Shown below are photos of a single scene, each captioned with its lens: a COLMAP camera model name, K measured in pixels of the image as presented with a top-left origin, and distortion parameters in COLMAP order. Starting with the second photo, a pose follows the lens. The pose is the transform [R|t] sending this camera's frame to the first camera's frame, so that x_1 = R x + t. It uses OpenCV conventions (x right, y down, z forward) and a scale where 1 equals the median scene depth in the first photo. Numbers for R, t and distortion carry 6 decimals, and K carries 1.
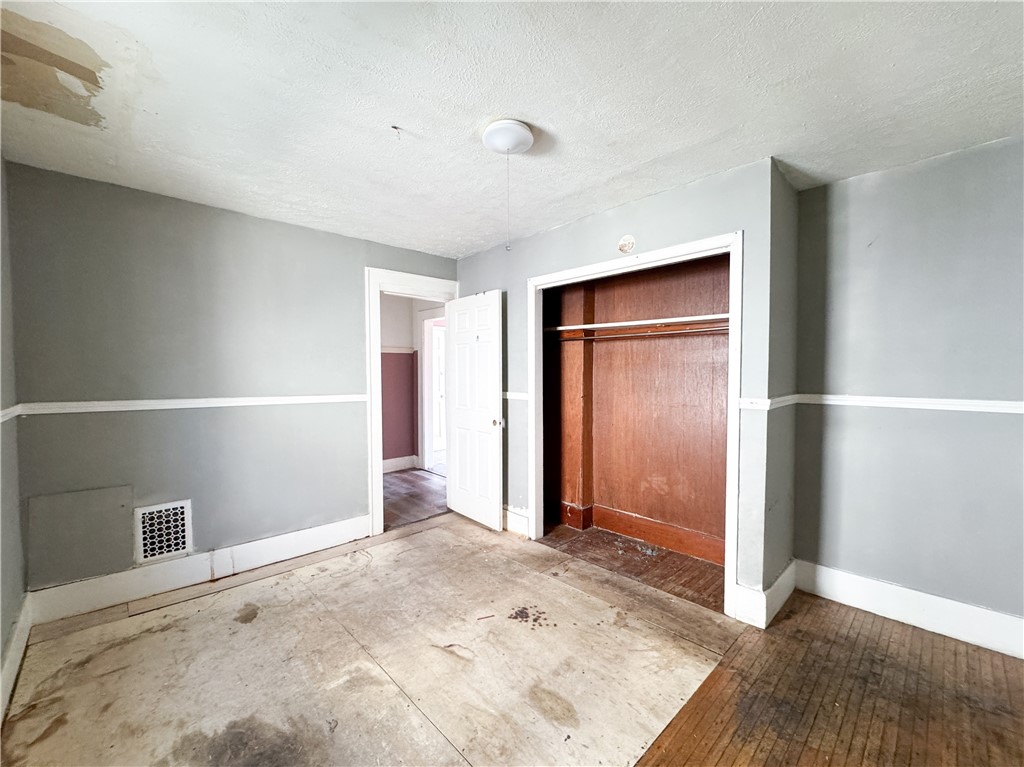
lens RADIAL K [[413.7, 0, 508.6], [0, 413.7, 382.6], [0, 0, 1]] dist [-0.001103, 0.000040]
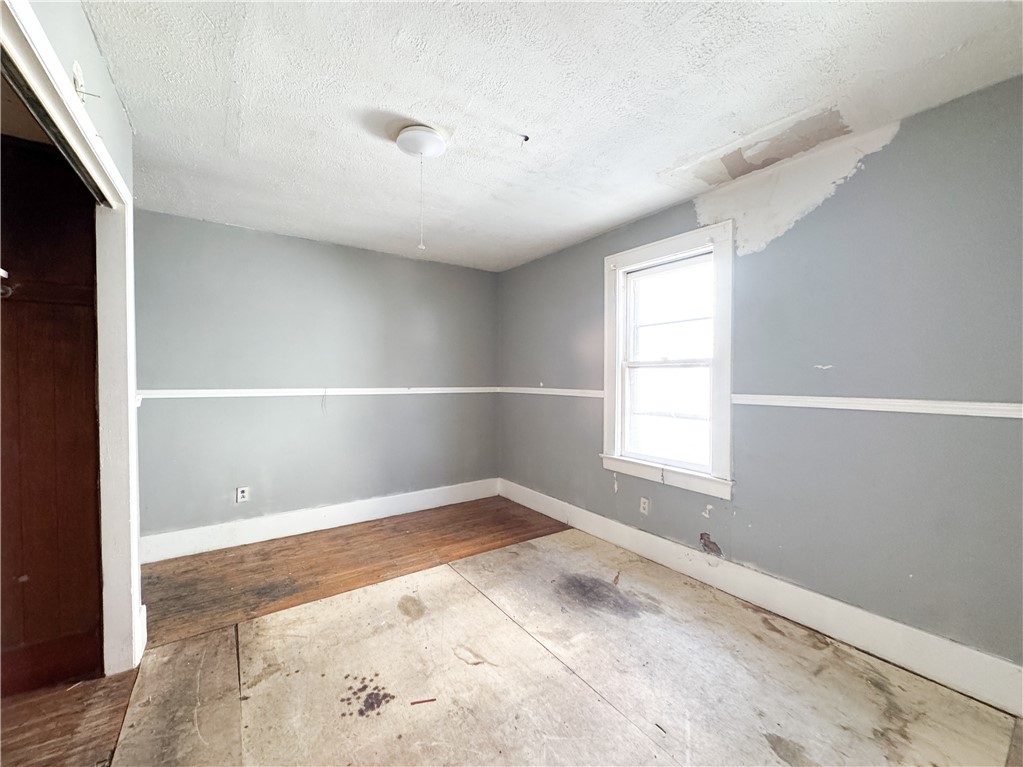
lens RADIAL K [[413.2, 0, 508.5], [0, 413.2, 389.7], [0, 0, 1]] dist [-0.001103, 0.000040]
pose [[-0.988163, -0.002300, 0.153389, -0.364894], [0.006880, 0.998217, 0.059289, -0.022548], [-0.153251, 0.059643, -0.986386, 1.942201]]
